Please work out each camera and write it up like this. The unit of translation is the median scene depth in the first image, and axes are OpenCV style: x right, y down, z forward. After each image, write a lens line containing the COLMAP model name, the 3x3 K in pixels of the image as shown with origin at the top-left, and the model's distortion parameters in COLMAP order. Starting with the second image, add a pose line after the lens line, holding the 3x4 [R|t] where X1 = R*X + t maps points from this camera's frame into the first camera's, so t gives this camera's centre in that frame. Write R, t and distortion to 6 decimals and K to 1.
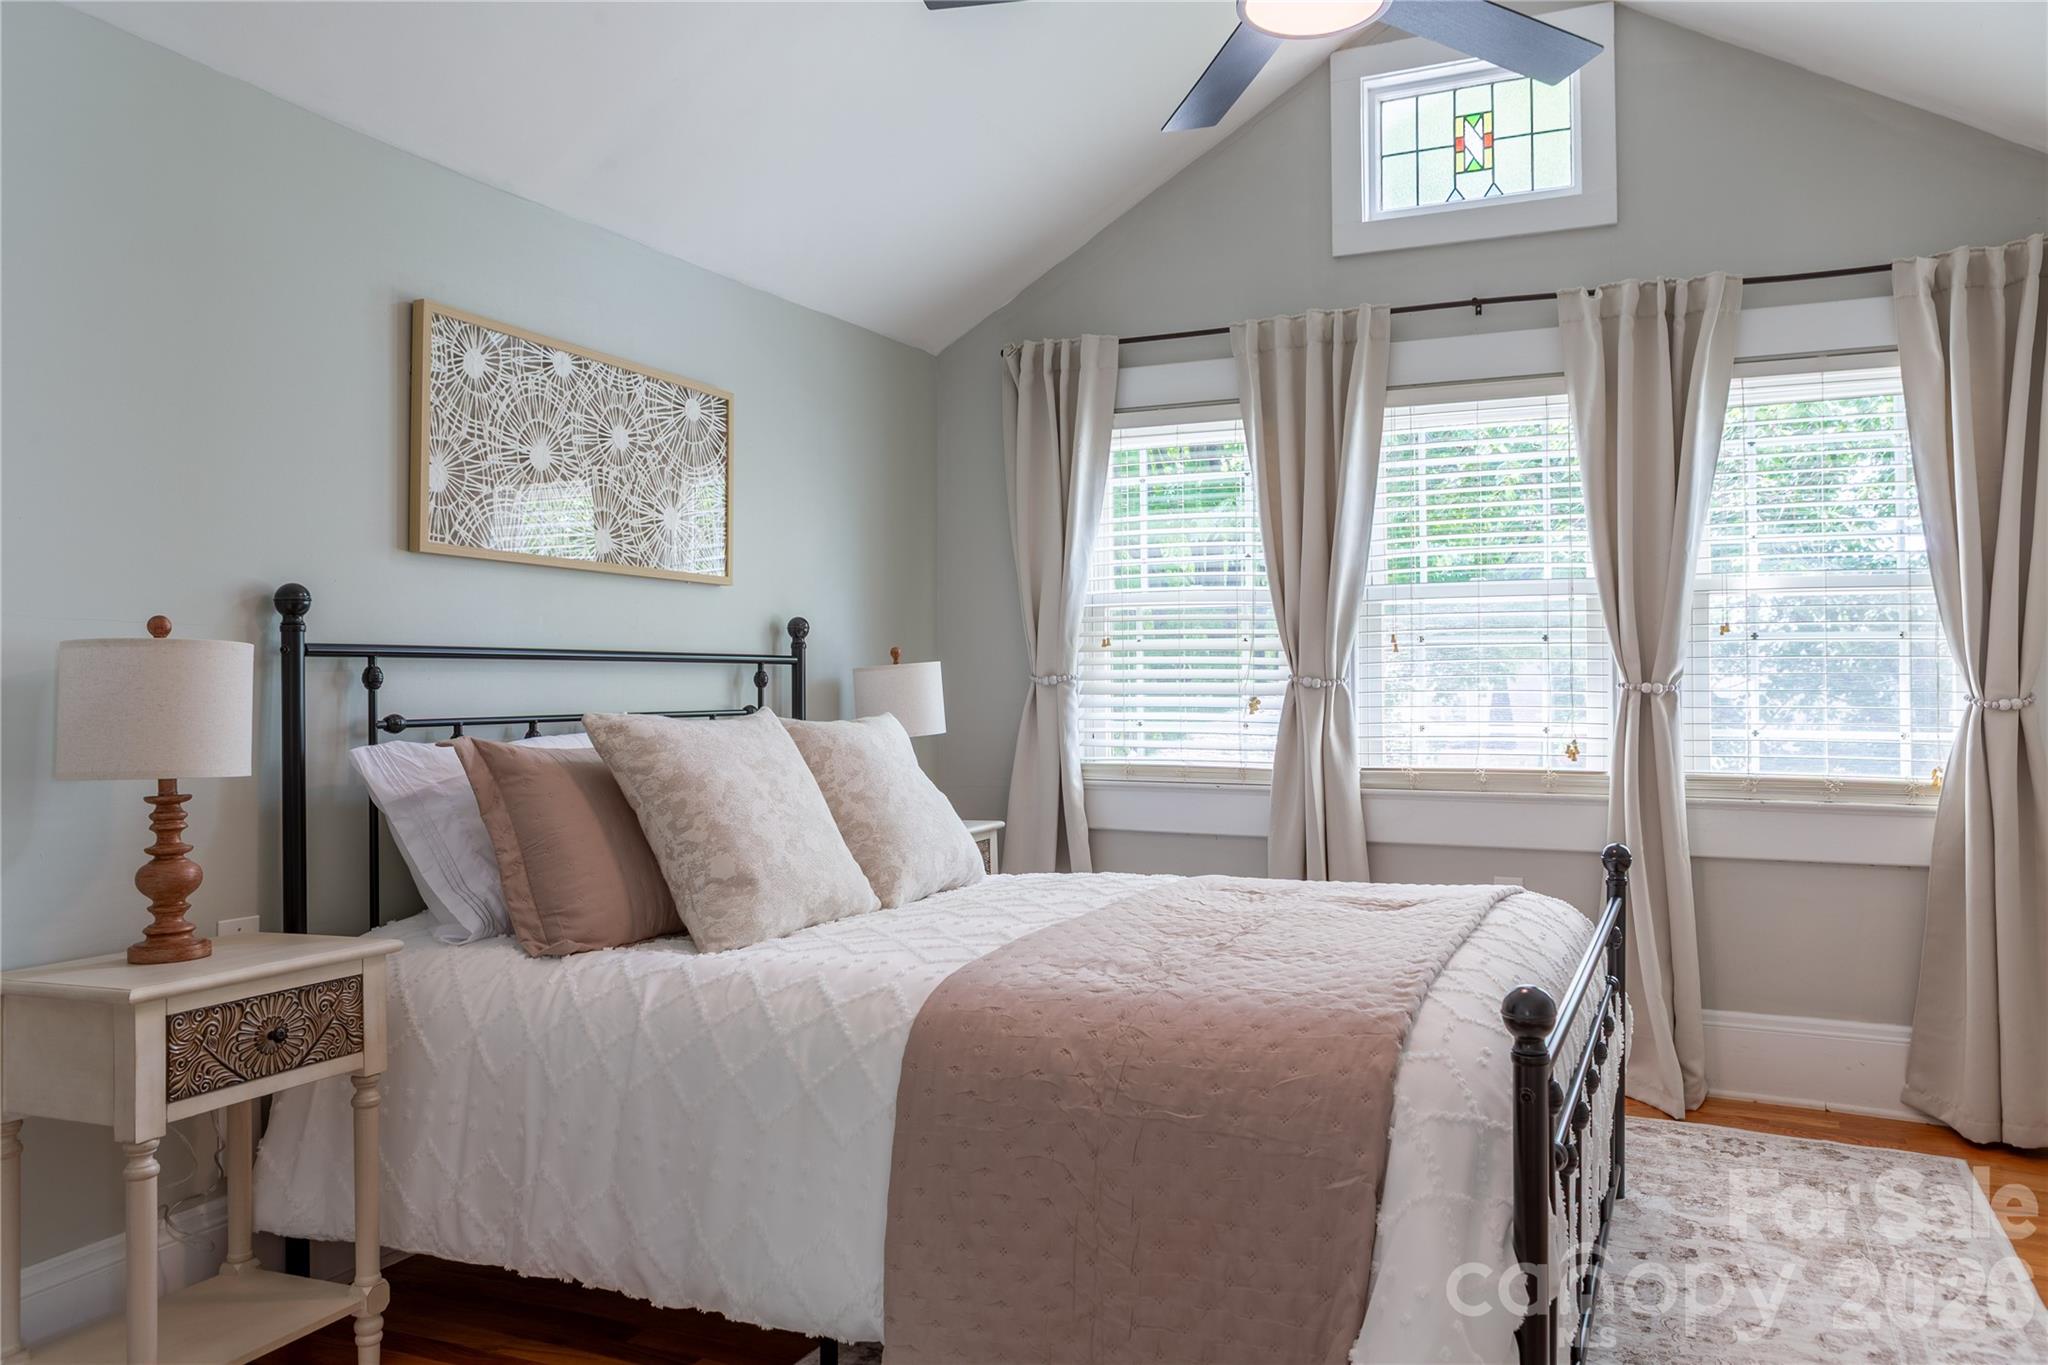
lens RADIAL K [[1445.4, 0, 1026.3], [0, 1445.4, 662.1], [0, 0, 1]] dist [-0.023861, 0.018924]
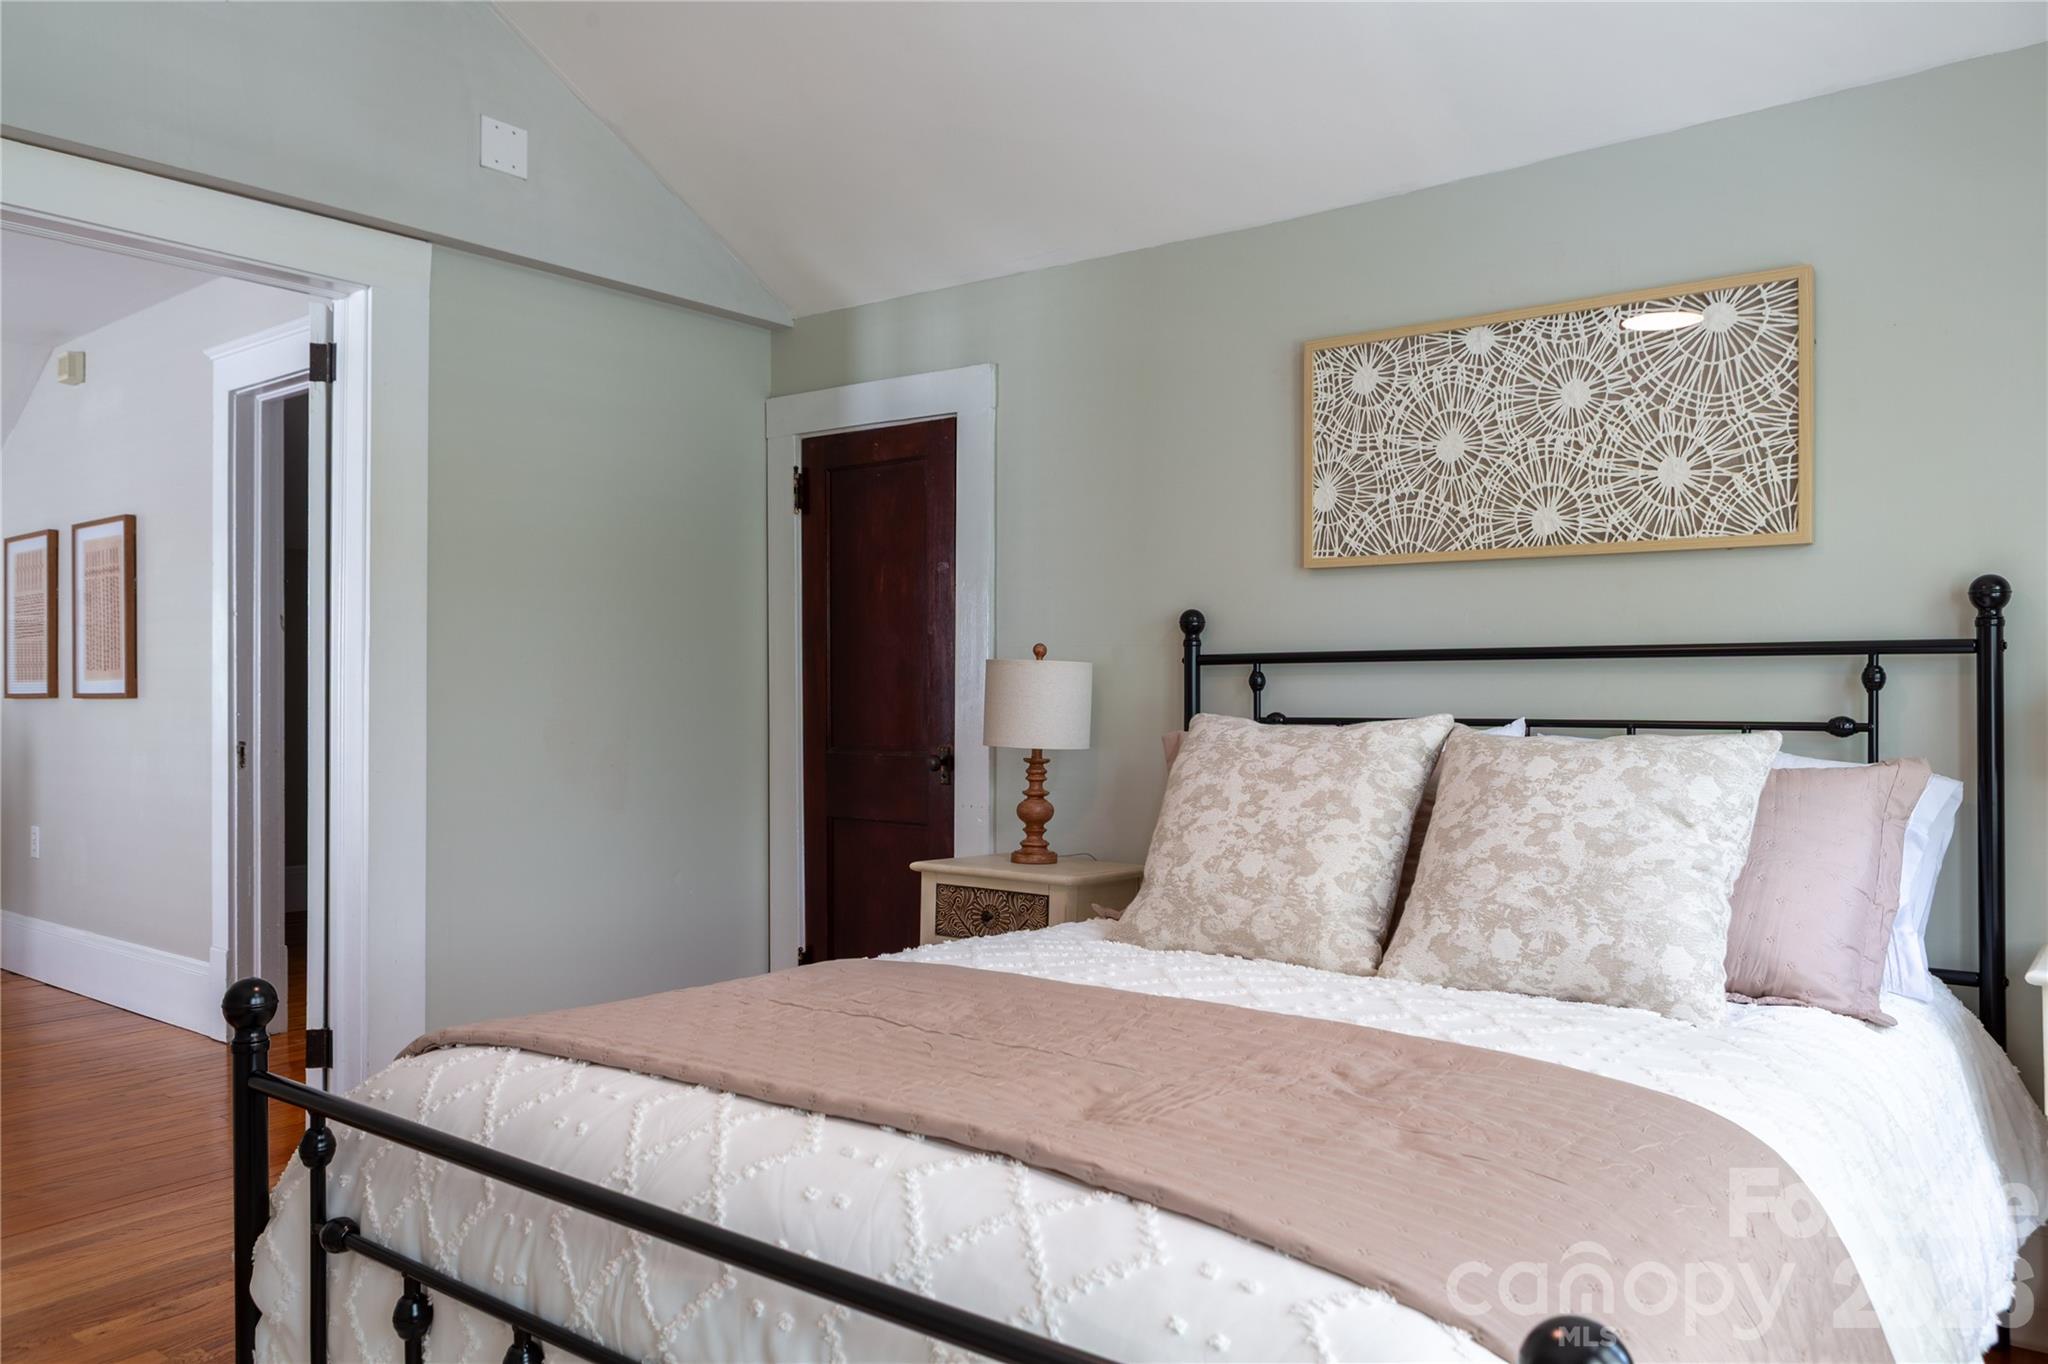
lens RADIAL K [[1445.4, 0, 1020.7], [0, 1445.4, 681.3], [0, 0, 1]] dist [-0.023861, 0.018924]
pose [[-0.218900, -0.003875, -0.975740, 0.691204], [0.016107, 0.999842, -0.007584, 0.015363], [0.975614, -0.017377, -0.218803, 0.978936]]
